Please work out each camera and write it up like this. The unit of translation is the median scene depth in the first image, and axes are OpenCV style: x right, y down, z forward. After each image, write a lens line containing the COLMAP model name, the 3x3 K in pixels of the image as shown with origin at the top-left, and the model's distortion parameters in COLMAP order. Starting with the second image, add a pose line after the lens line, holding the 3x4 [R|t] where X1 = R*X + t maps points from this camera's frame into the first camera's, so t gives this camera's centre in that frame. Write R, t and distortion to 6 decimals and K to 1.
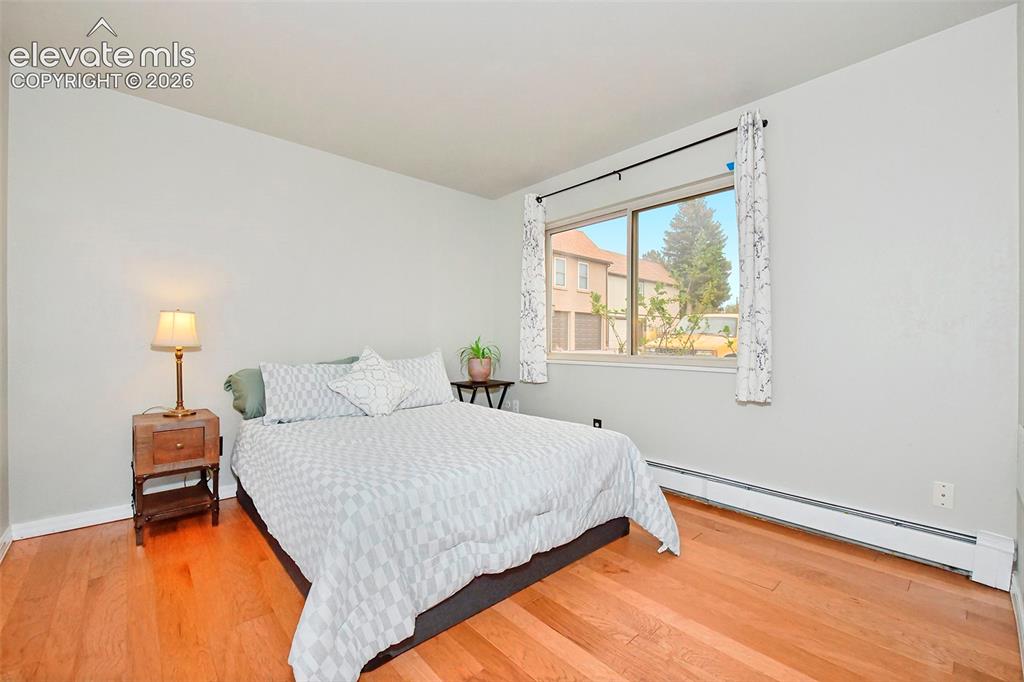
lens RADIAL K [[425.8, 0, 512.0], [0, 425.8, 341.0], [0, 0, 1]] dist [-0.001662, -0.000154]
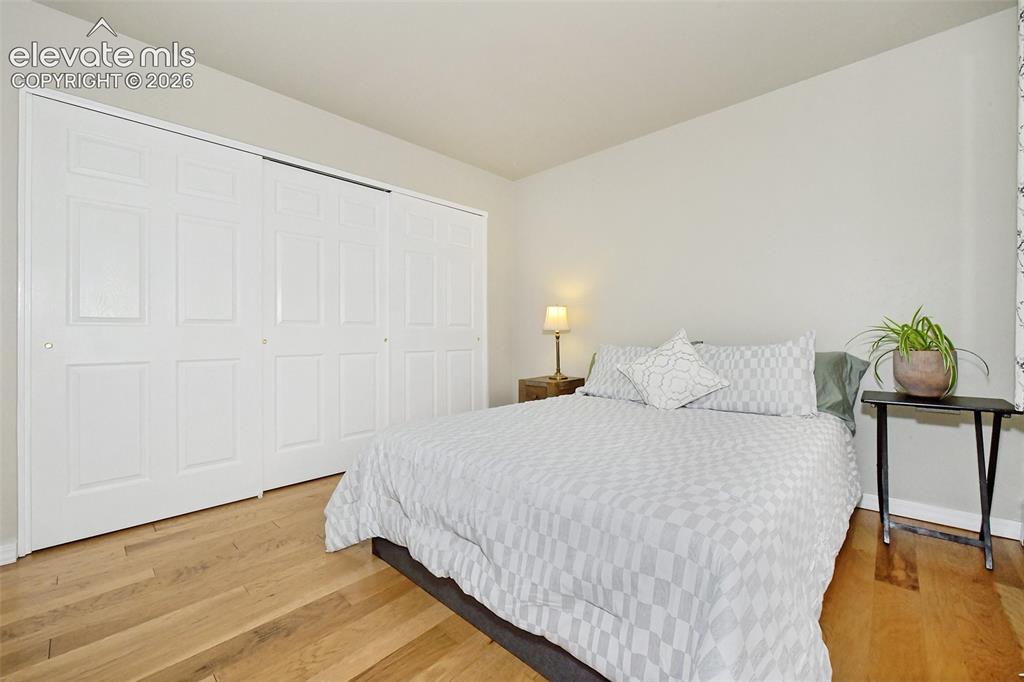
lens RADIAL K [[410.7, 0, 512.0], [0, 410.7, 341.0], [0, 0, 1]] dist [-0.001631, -0.000107]
pose [[0.077205, 0.017630, -0.996859, 0.577650], [0.016457, 0.999685, 0.018954, 0.020005], [0.996879, -0.017869, 0.076890, 0.738516]]
